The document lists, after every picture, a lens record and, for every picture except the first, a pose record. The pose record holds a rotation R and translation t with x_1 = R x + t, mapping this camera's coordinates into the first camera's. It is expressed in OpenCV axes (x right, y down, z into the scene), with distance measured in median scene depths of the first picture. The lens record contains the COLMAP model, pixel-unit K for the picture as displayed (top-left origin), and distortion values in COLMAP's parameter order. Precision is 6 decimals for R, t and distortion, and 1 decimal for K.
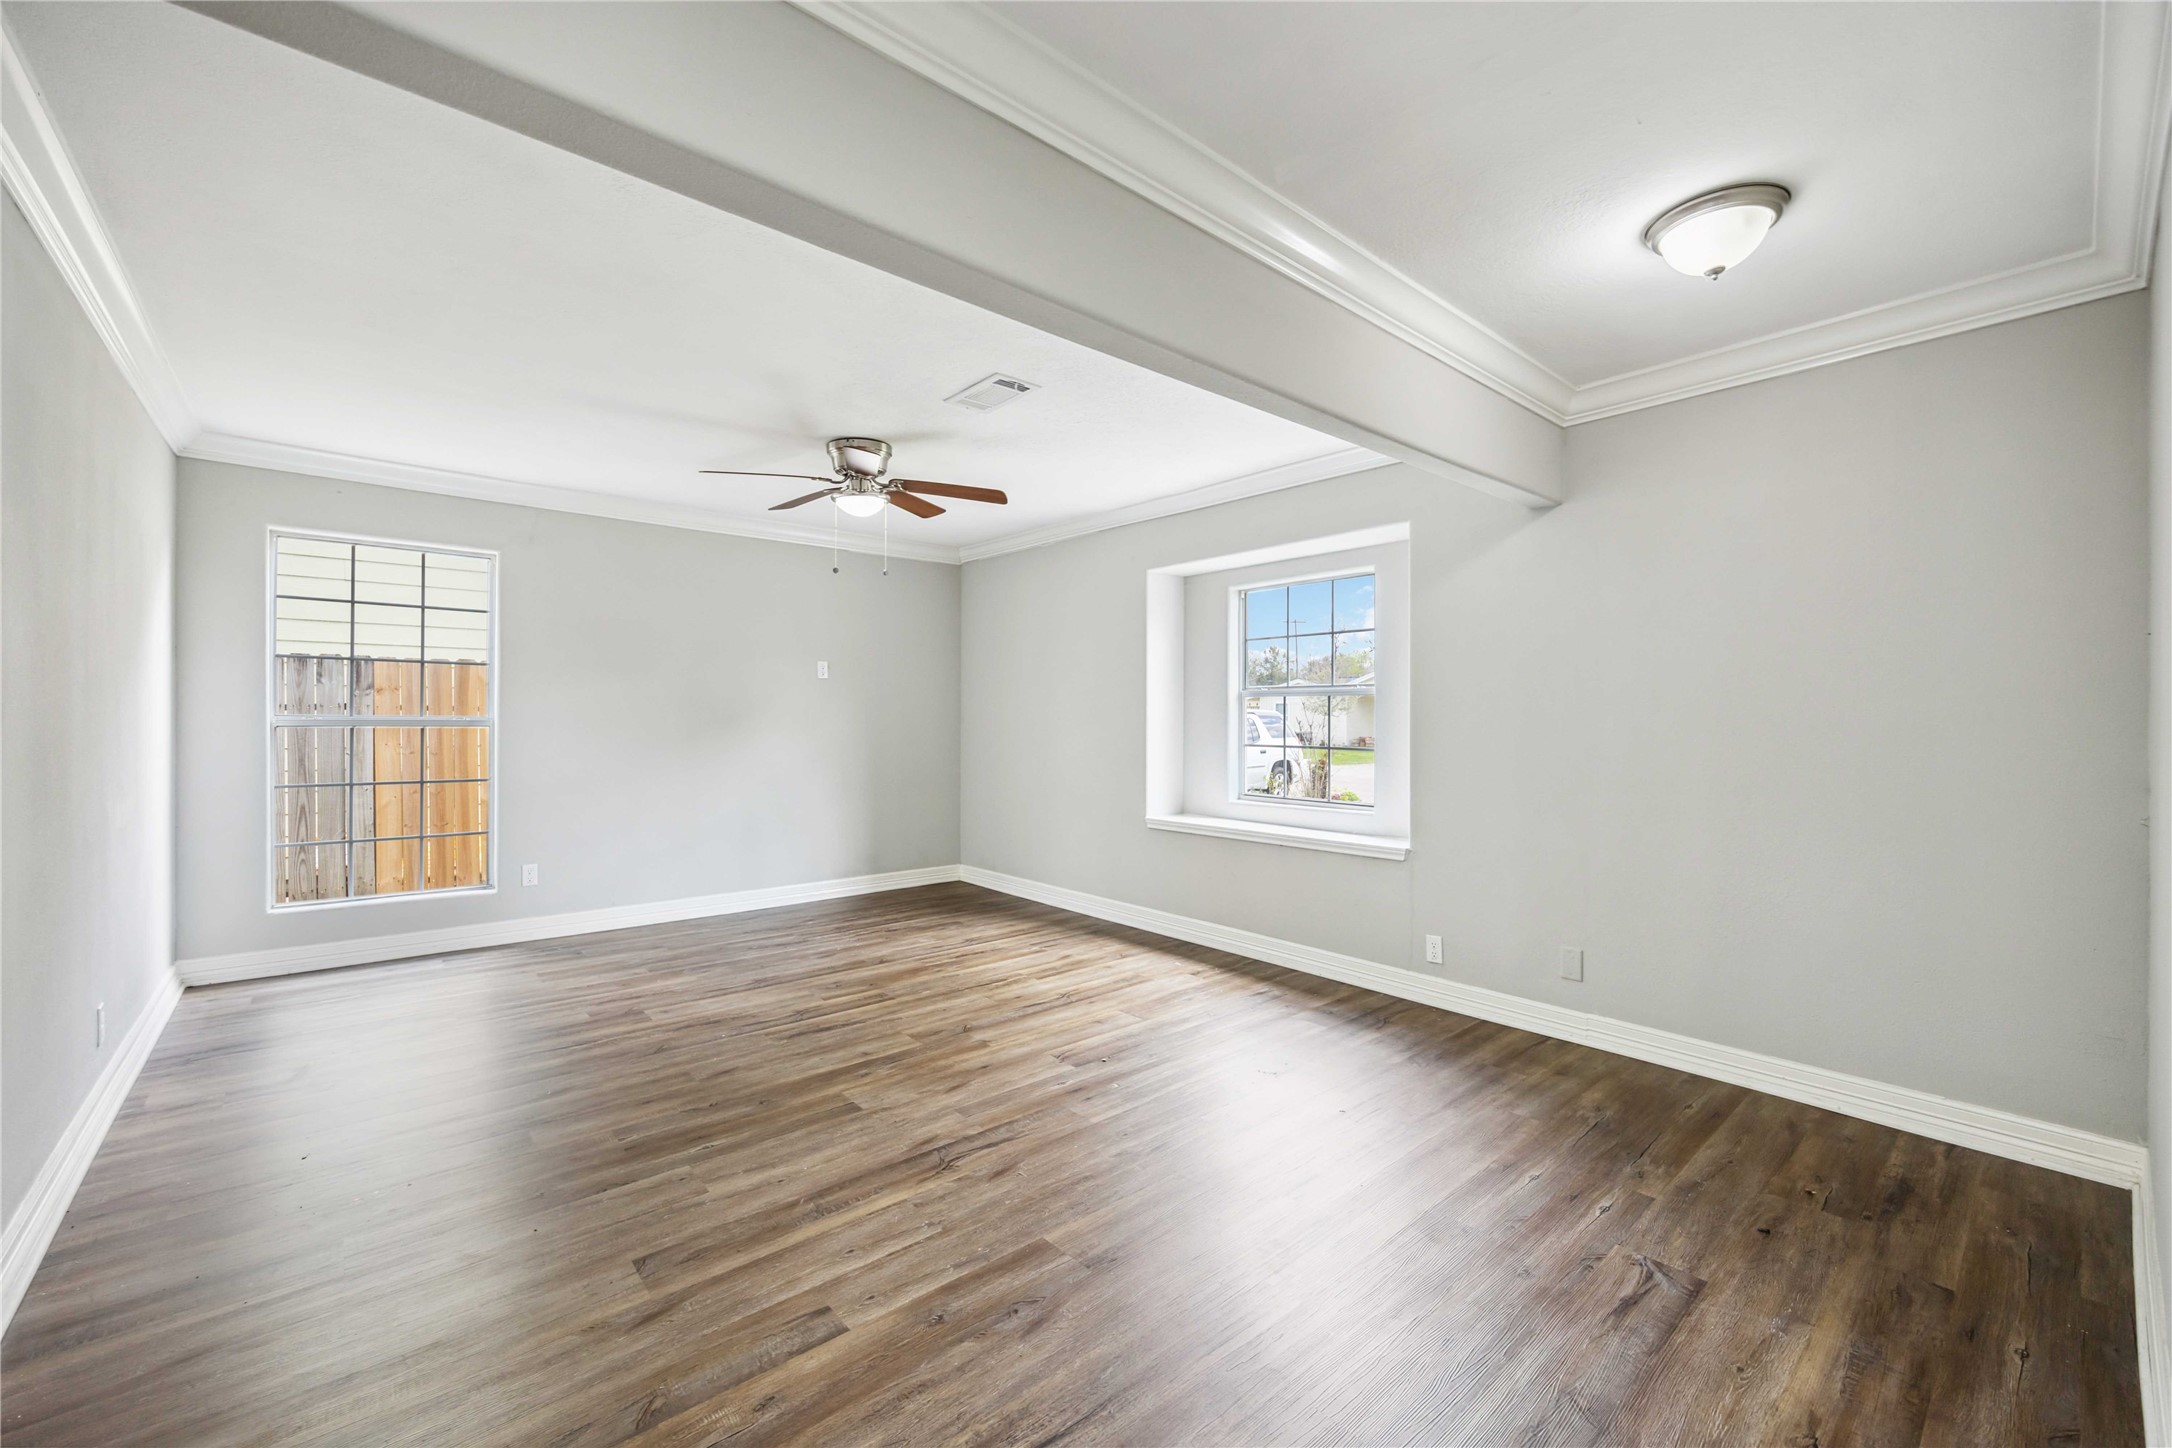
lens RADIAL K [[868.4, 0, 1086.5], [0, 868.4, 717.1], [0, 0, 1]] dist [0.000200, -0.000022]
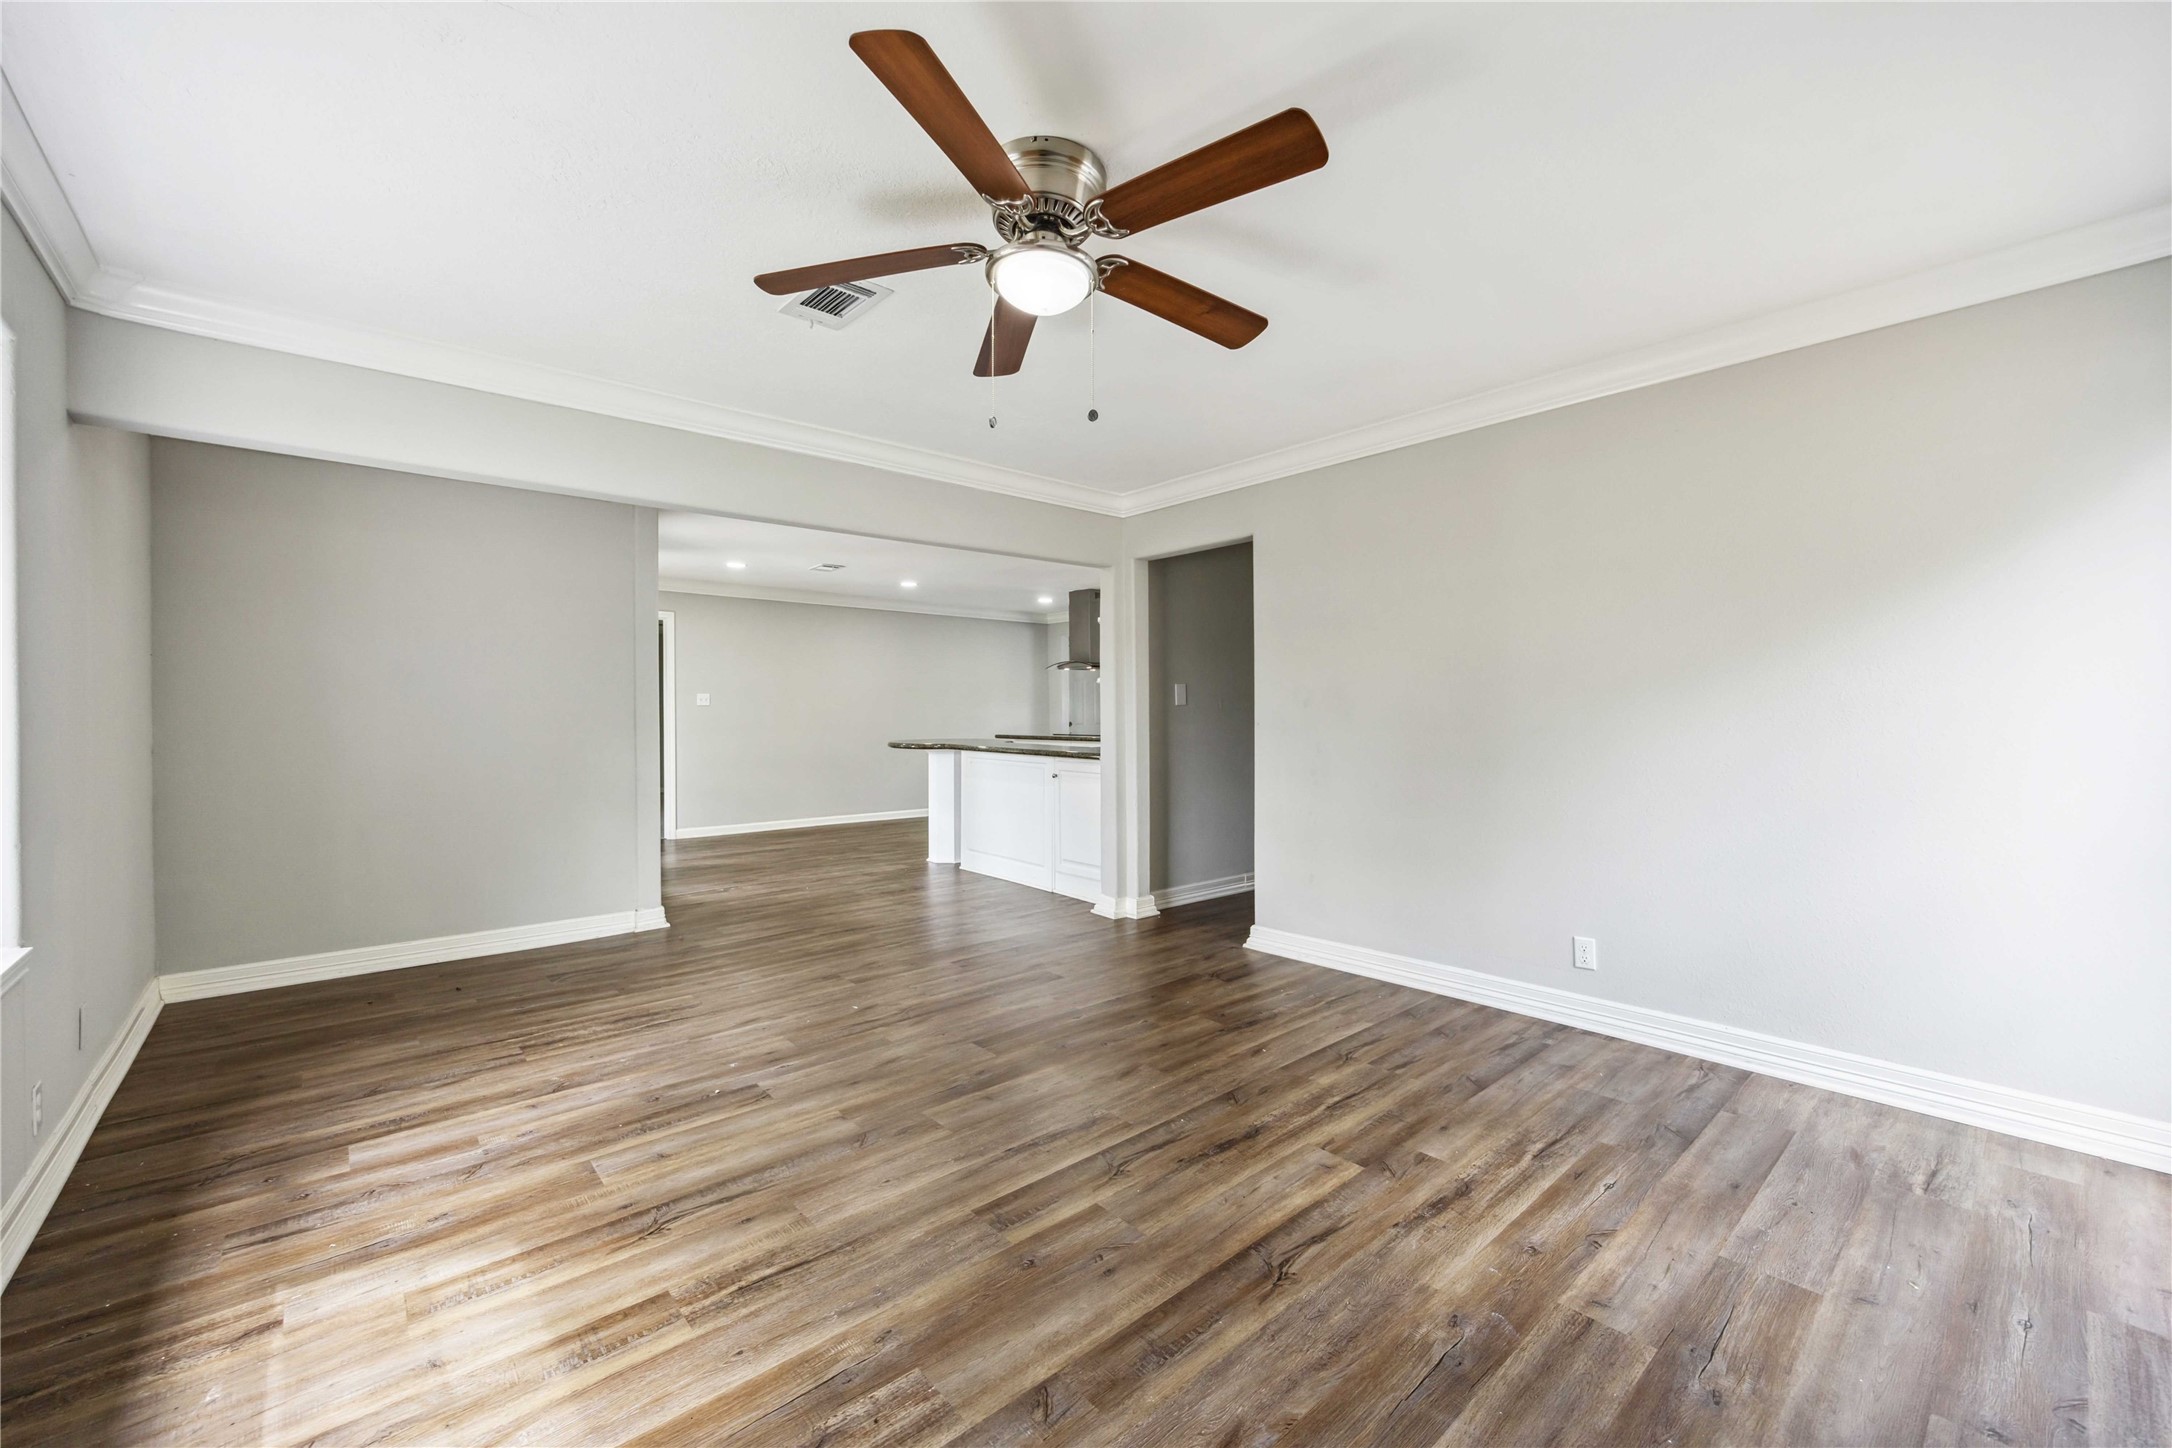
lens RADIAL K [[868.4, 0, 1086.5], [0, 868.4, 717.1], [0, 0, 1]] dist [0.000200, -0.000022]
pose [[-0.999964, 0.002515, -0.008046, -0.300431], [0.002430, 0.999941, 0.010547, 0.001849], [0.008072, 0.010527, -0.999912, 1.612289]]
